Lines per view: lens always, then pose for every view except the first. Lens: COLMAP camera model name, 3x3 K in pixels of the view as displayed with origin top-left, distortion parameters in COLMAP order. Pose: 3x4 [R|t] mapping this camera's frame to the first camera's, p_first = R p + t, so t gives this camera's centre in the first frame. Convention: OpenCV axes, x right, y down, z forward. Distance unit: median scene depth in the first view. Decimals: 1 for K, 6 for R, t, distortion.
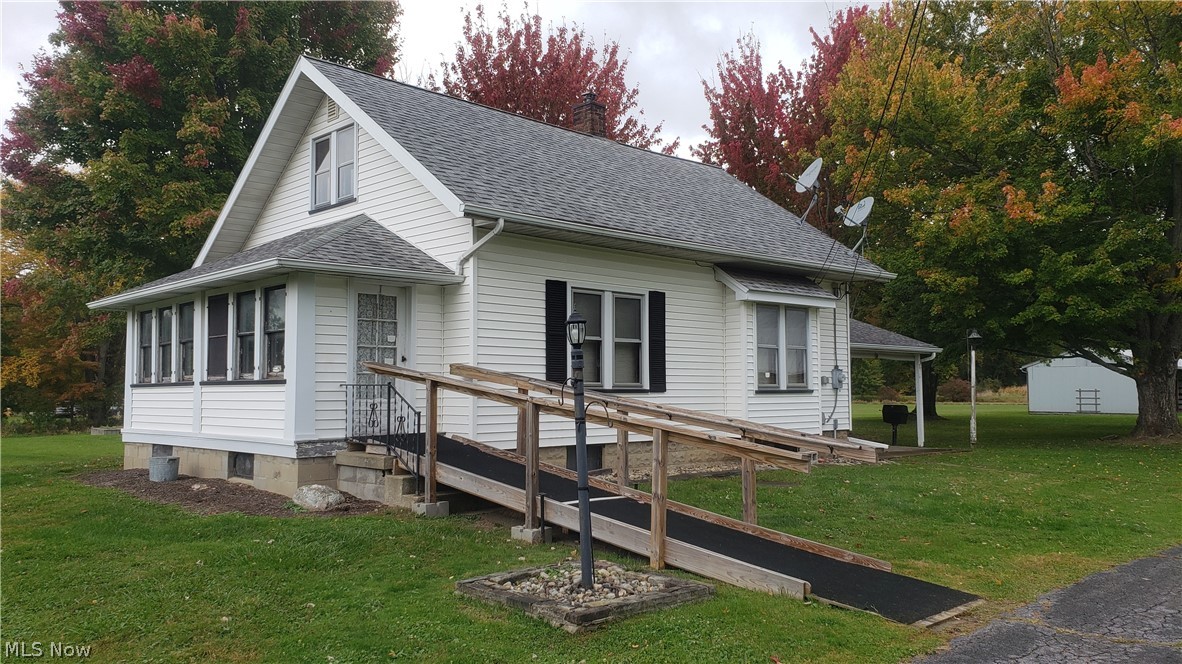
lens RADIAL K [[921.1, 0, 603.9], [0, 921.1, 342.3], [0, 0, 1]] dist [0.031432, 0.005894]
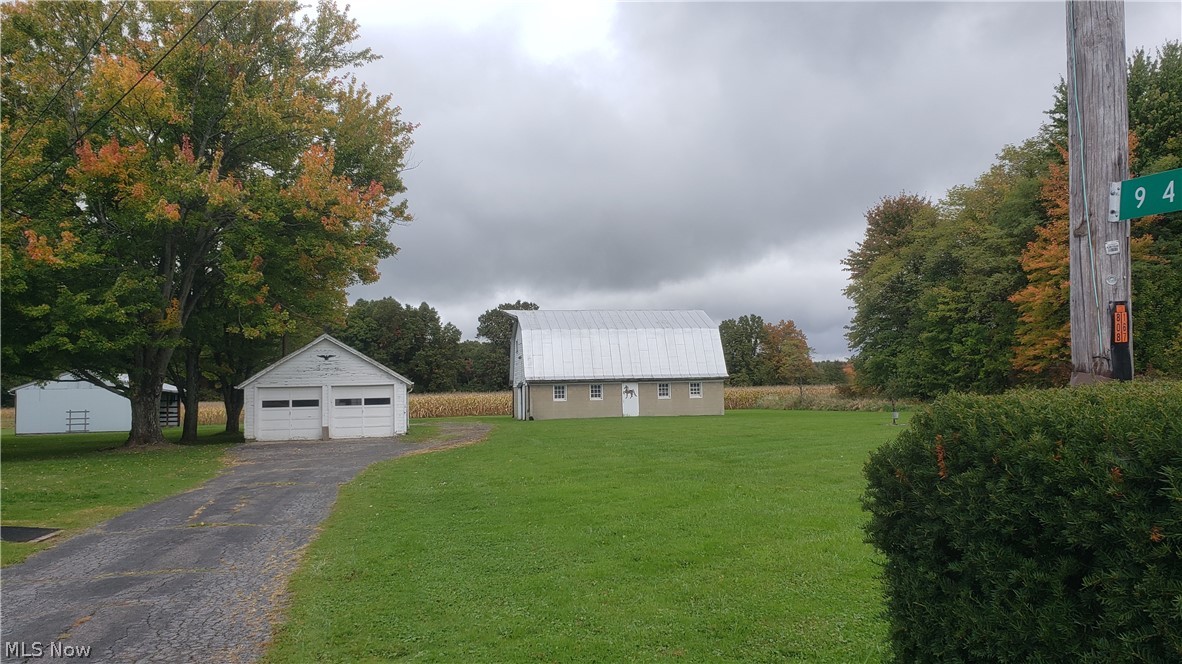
lens RADIAL K [[921.1, 0, 603.9], [0, 921.1, 342.3], [0, 0, 1]] dist [0.031432, 0.005894]
pose [[0.538188, 0.043699, 0.841691, -0.212932], [-0.023784, 0.999045, -0.036661, -0.009014], [-0.842489, -0.000289, 0.538713, -0.310643]]
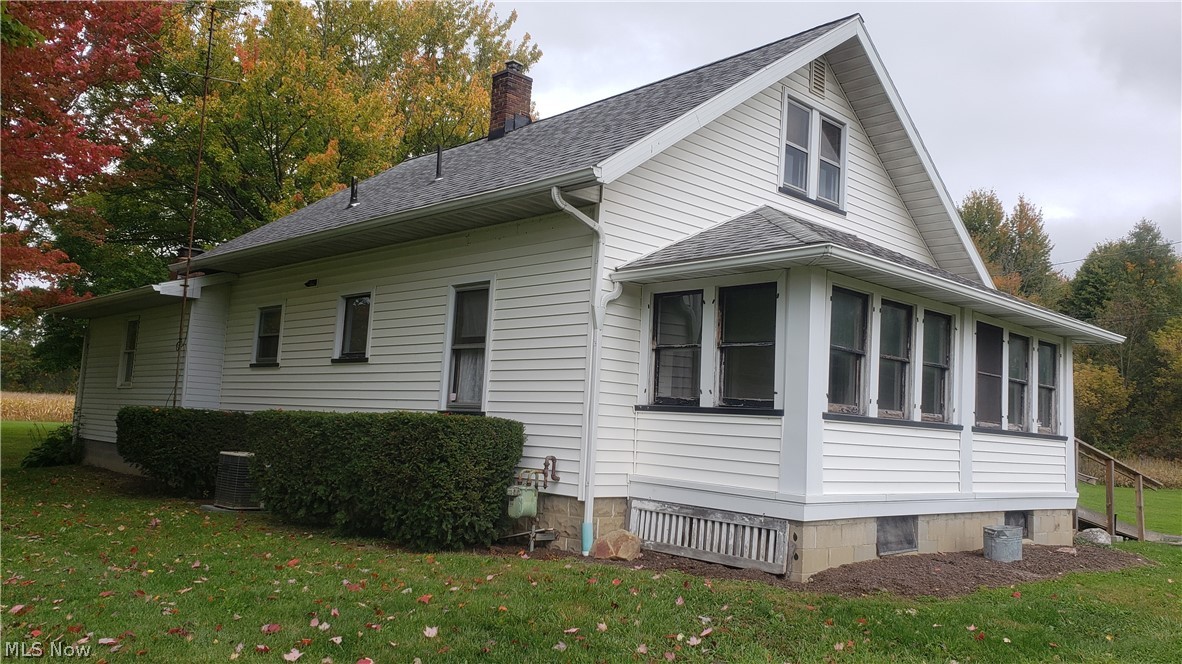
lens RADIAL K [[921.1, 0, 603.9], [0, 921.1, 342.3], [0, 0, 1]] dist [0.031432, 0.005894]
pose [[0.014694, 0.099072, 0.994972, -1.021926], [-0.108525, 0.989359, -0.096910, 0.067859], [-0.993985, -0.106555, 0.025289, 1.081773]]
